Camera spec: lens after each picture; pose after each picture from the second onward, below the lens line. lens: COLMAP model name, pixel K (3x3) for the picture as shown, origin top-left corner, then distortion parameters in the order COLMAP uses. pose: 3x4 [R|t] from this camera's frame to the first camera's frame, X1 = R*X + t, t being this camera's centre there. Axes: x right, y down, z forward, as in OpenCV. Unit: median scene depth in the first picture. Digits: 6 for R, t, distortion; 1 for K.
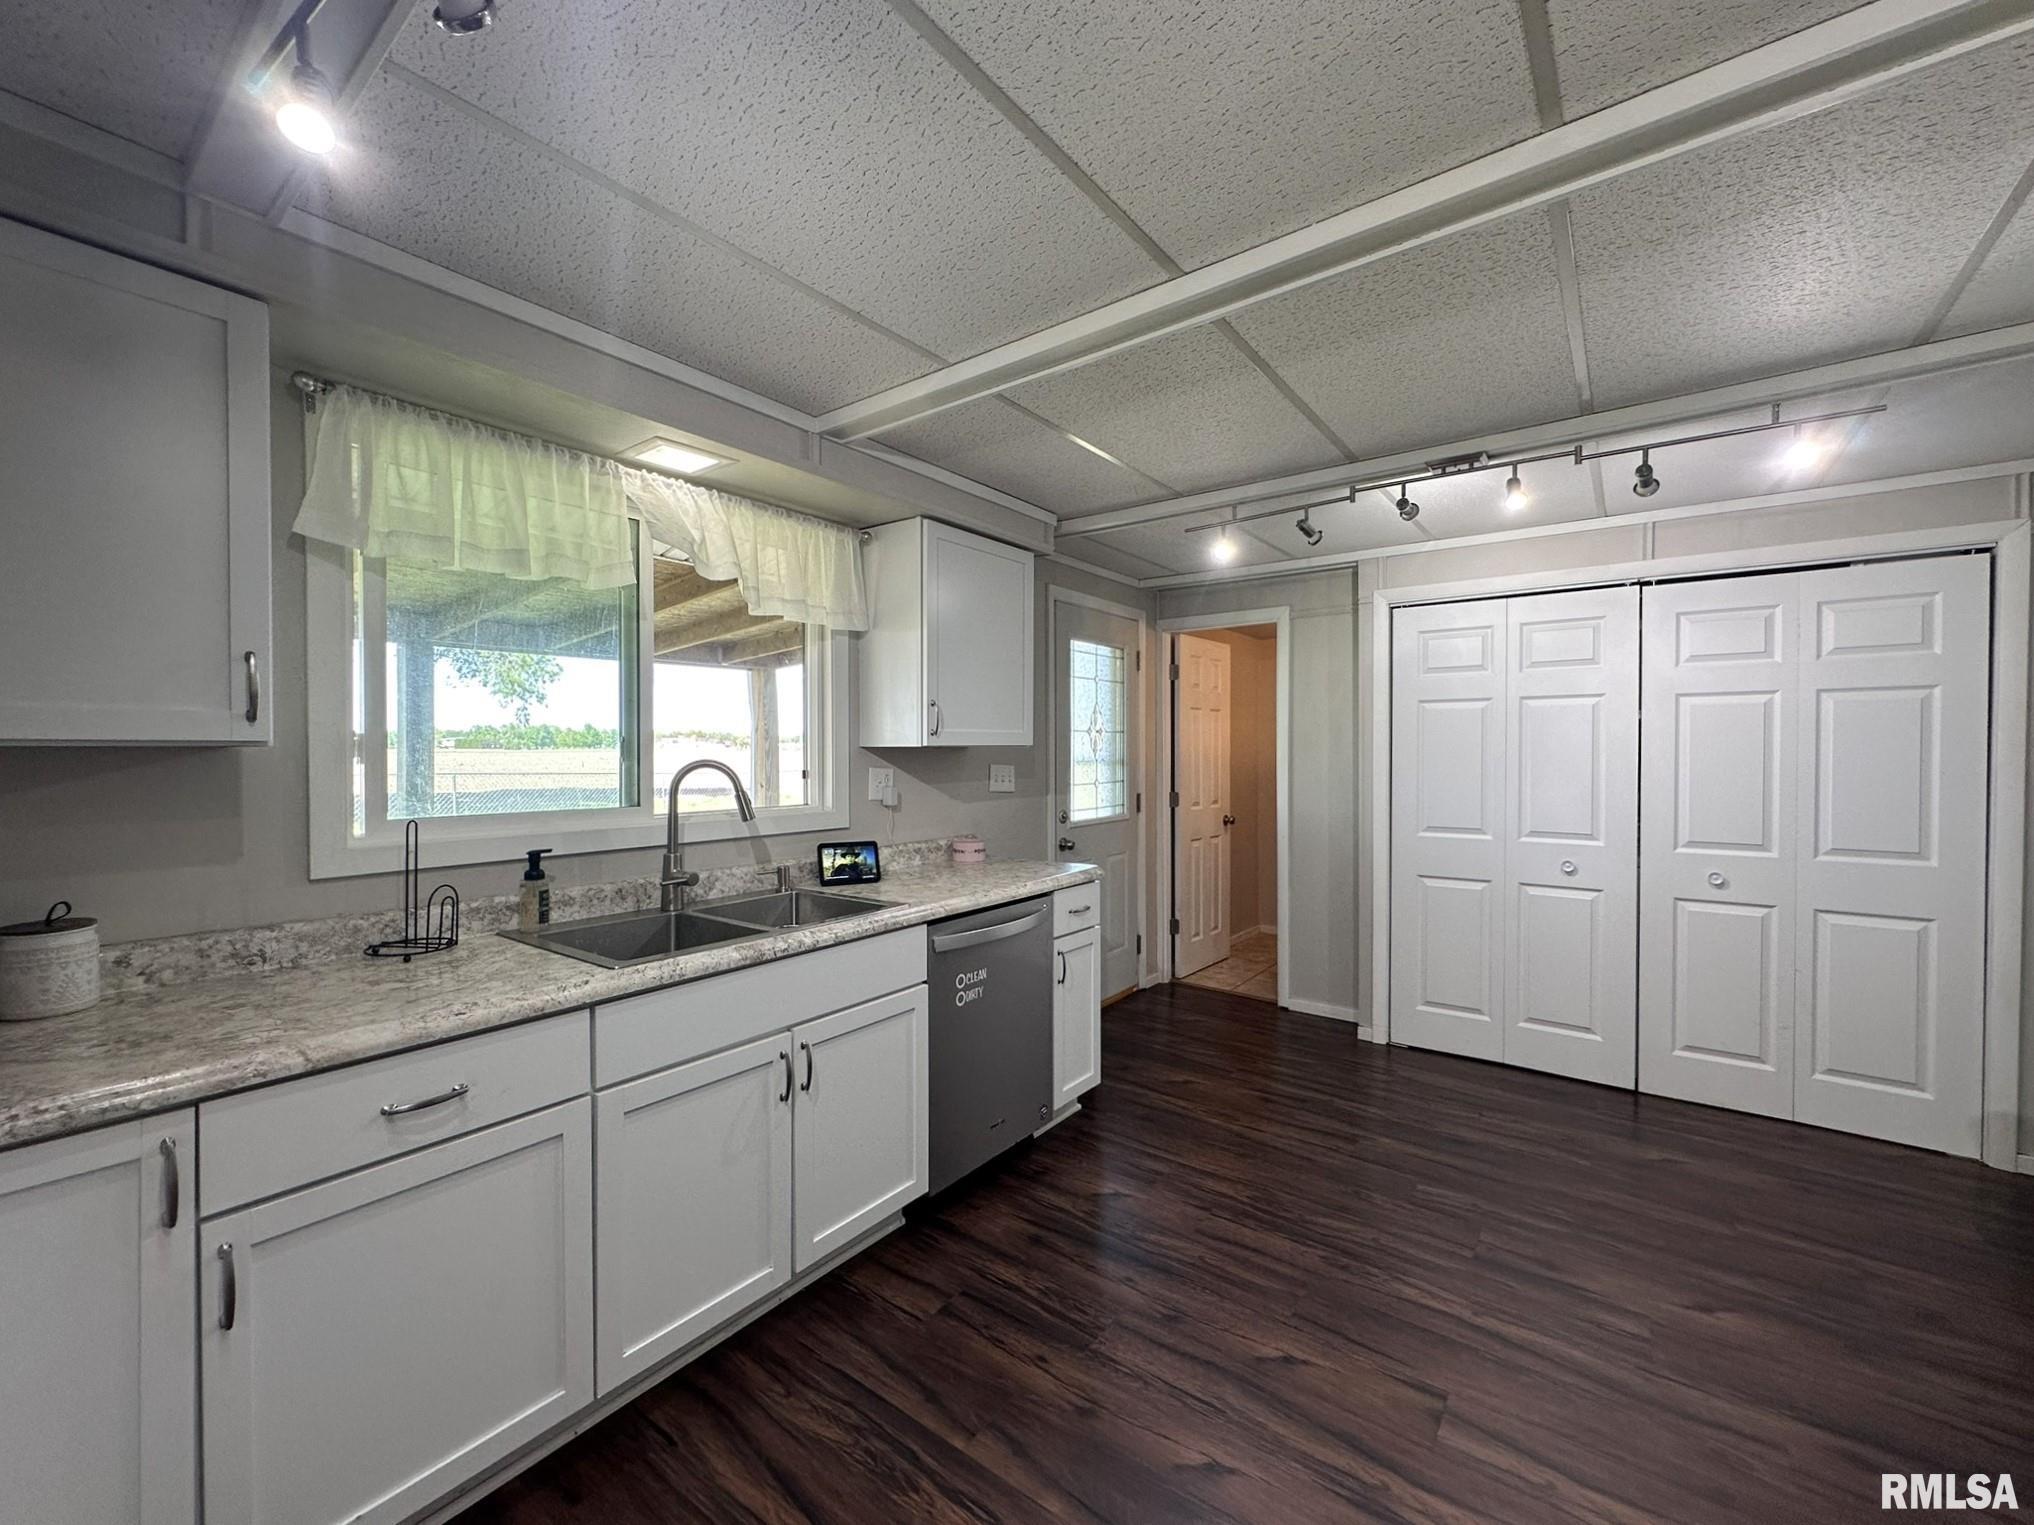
lens RADIAL K [[821.8, 0, 1017.0], [0, 821.8, 762.5], [0, 0, 1]] dist [-0.000760, 0.000108]
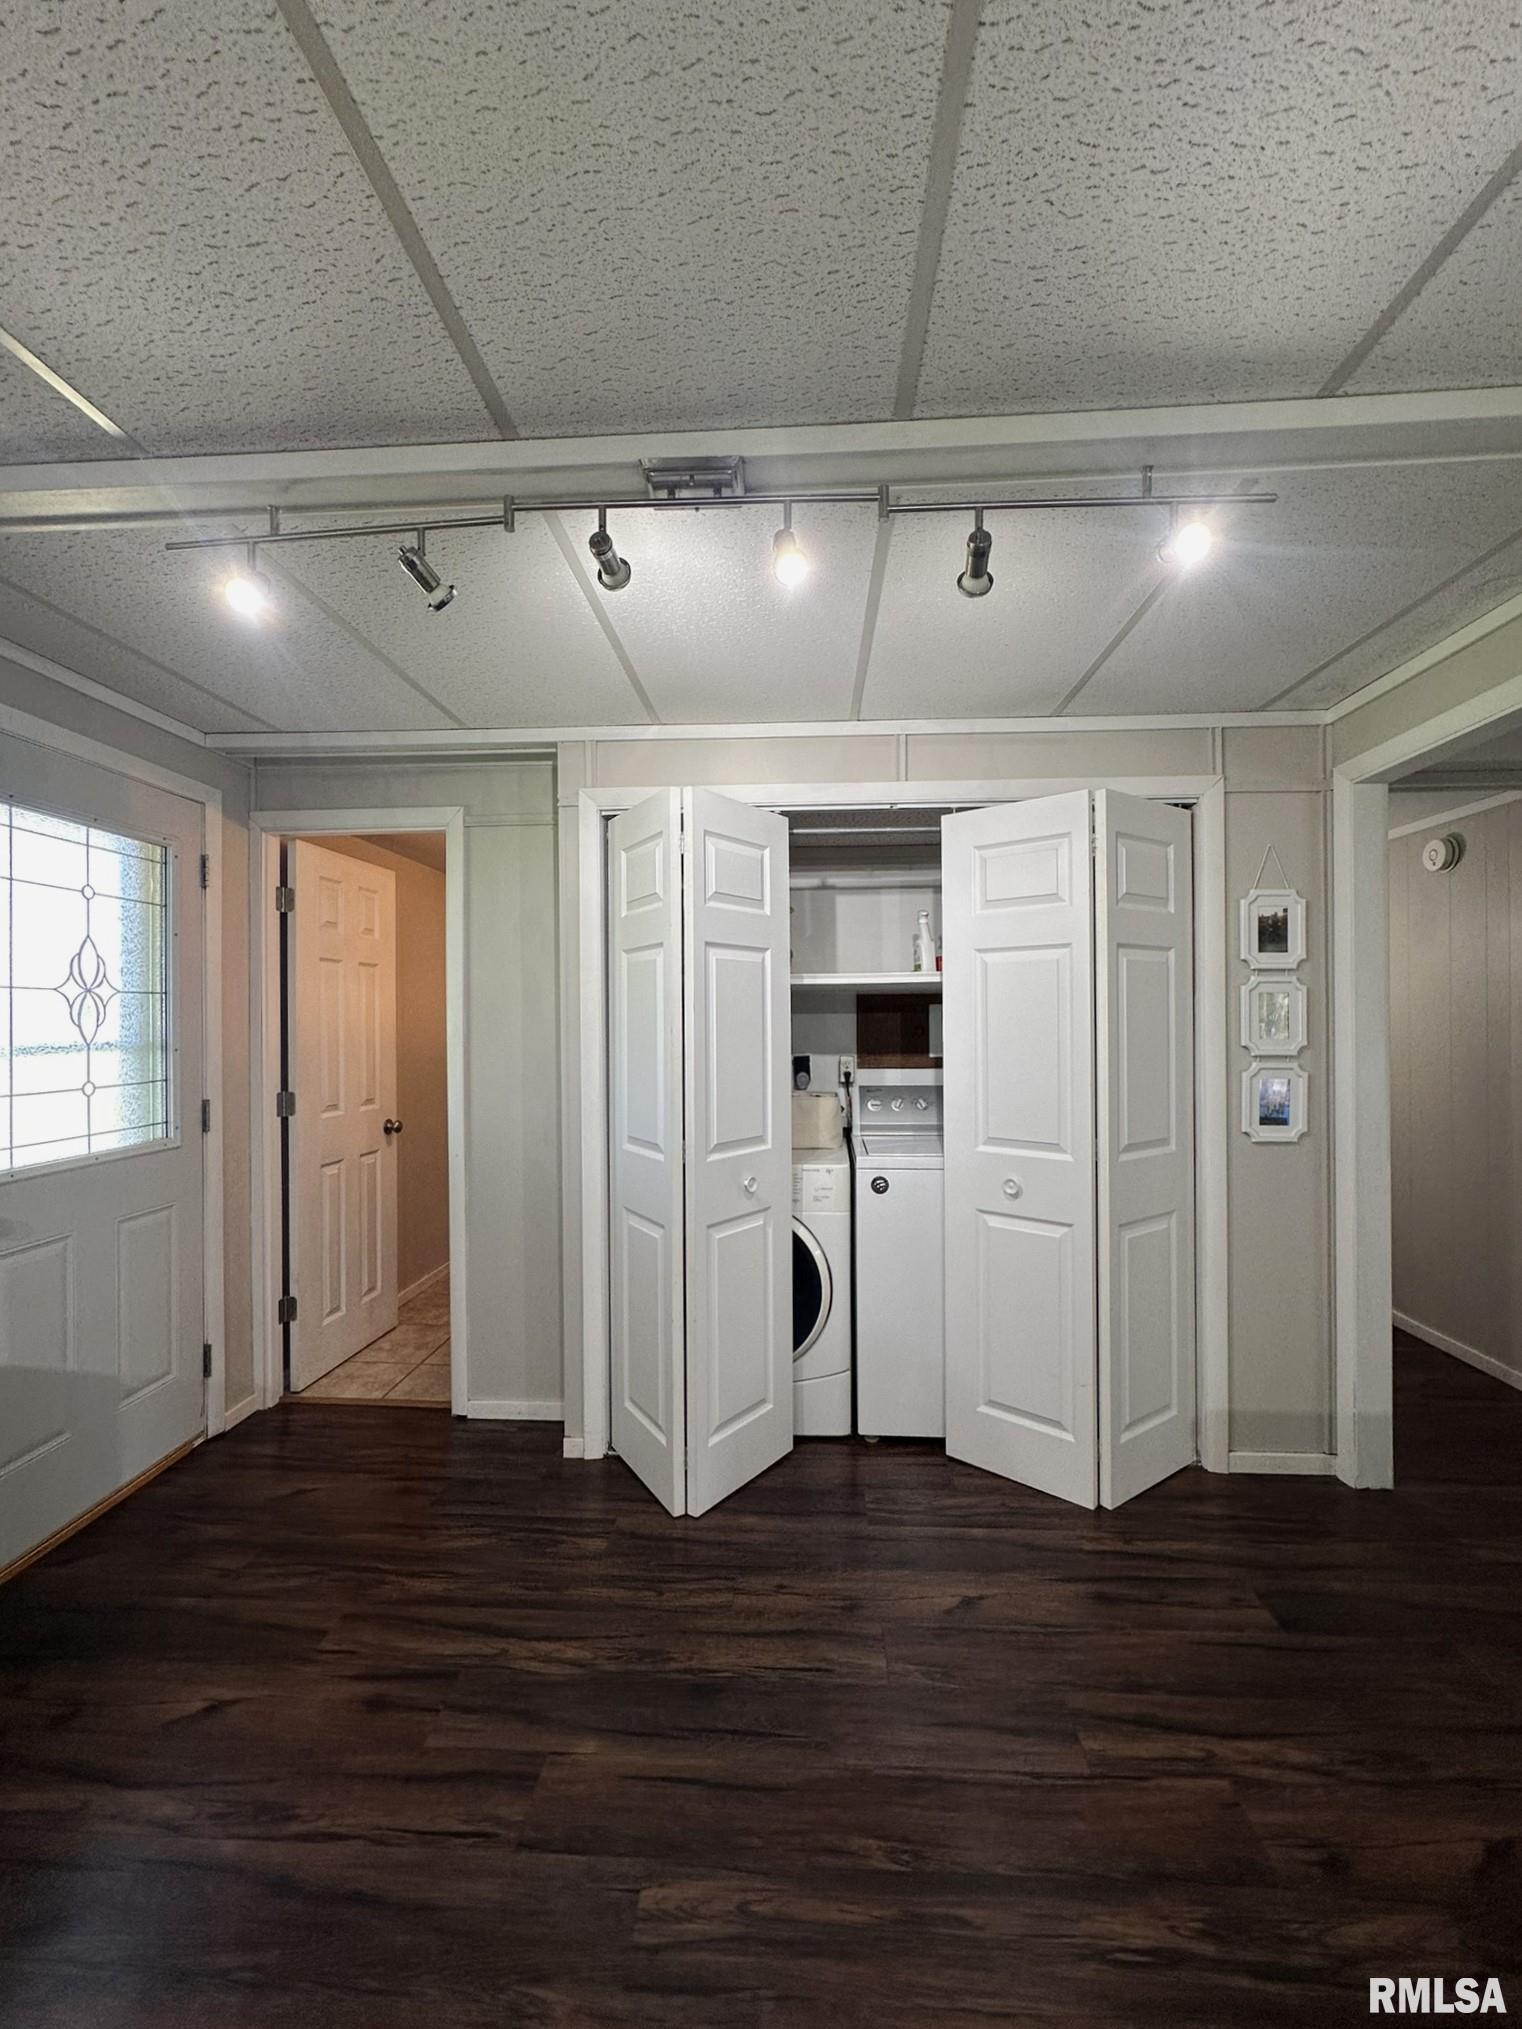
lens RADIAL K [[819.8, 0, 761.0], [0, 819.8, 1014.5], [0, 0, 1]] dist [-0.000760, 0.000108]
pose [[0.831448, 0.000789, 0.555602, 0.161549], [0.013366, 0.999681, -0.021422, -0.005172], [-0.555441, 0.025237, 0.831173, 0.316261]]
